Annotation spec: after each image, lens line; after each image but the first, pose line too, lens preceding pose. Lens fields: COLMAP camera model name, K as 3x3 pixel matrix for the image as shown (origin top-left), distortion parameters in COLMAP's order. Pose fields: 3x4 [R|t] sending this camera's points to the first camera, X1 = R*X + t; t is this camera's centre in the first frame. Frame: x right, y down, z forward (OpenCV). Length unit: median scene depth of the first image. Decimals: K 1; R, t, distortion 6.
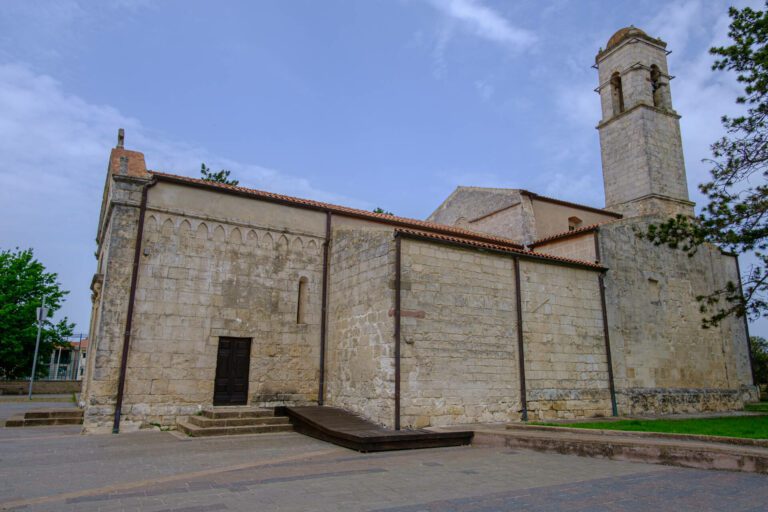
lens RADIAL K [[523.1, 0, 387.6], [0, 523.1, 256.3], [0, 0, 1]] dist [0.005085, -0.002637]
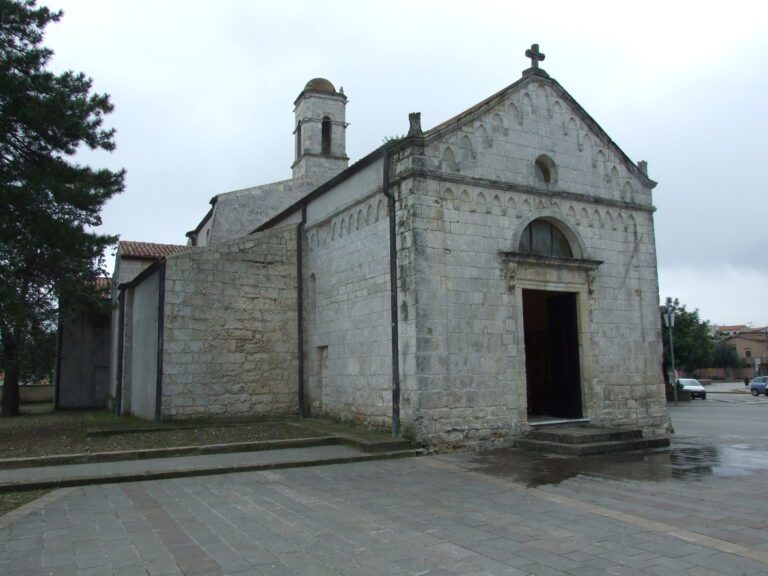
lens RADIAL K [[637.4, 0, 383.0], [0, 637.4, 280.1], [0, 0, 1]] dist [-0.057501, 0.004013]
pose [[0.018547, 0.137394, 0.990343, -1.151445], [-0.205618, 0.969865, -0.130702, 0.197349], [-0.978457, -0.201208, 0.046239, 0.957226]]
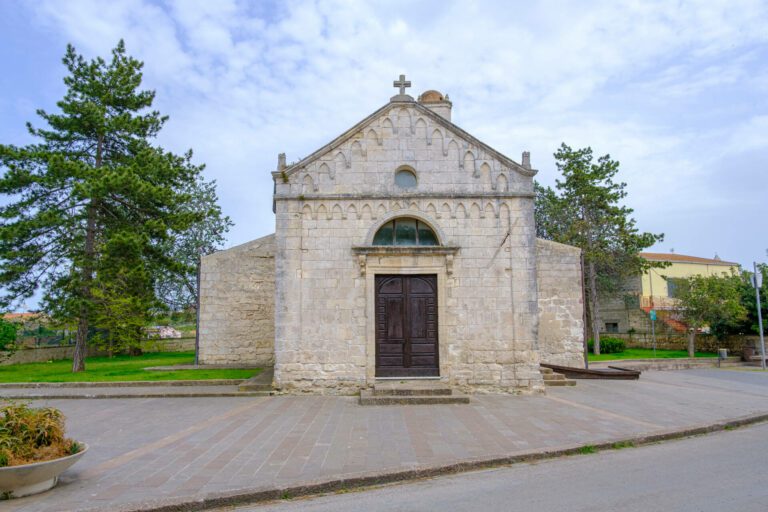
lens RADIAL K [[535.2, 0, 384.0], [0, 535.2, 256.0], [0, 0, 1]] dist [0.002289, -0.006590]
pose [[0.474456, 0.103424, 0.874182, -1.121130], [-0.185885, 0.982452, -0.015345, 0.069450], [-0.860429, -0.155217, 0.485355, 0.465740]]
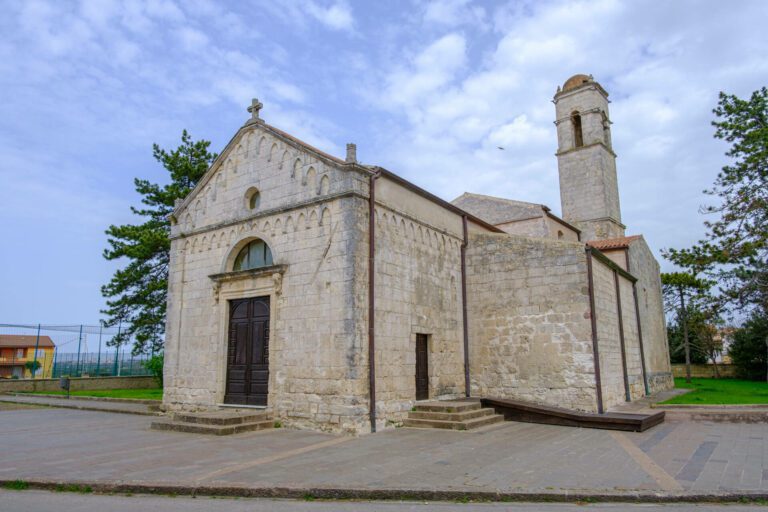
lens RADIAL K [[535.2, 0, 384.0], [0, 535.2, 256.0], [0, 0, 1]] dist [0.002289, -0.006590]
pose [[0.913186, 0.064186, 0.402457, -0.569969], [-0.075245, 0.997096, 0.011710, -0.002821], [-0.400537, -0.040976, 0.915364, 0.055111]]
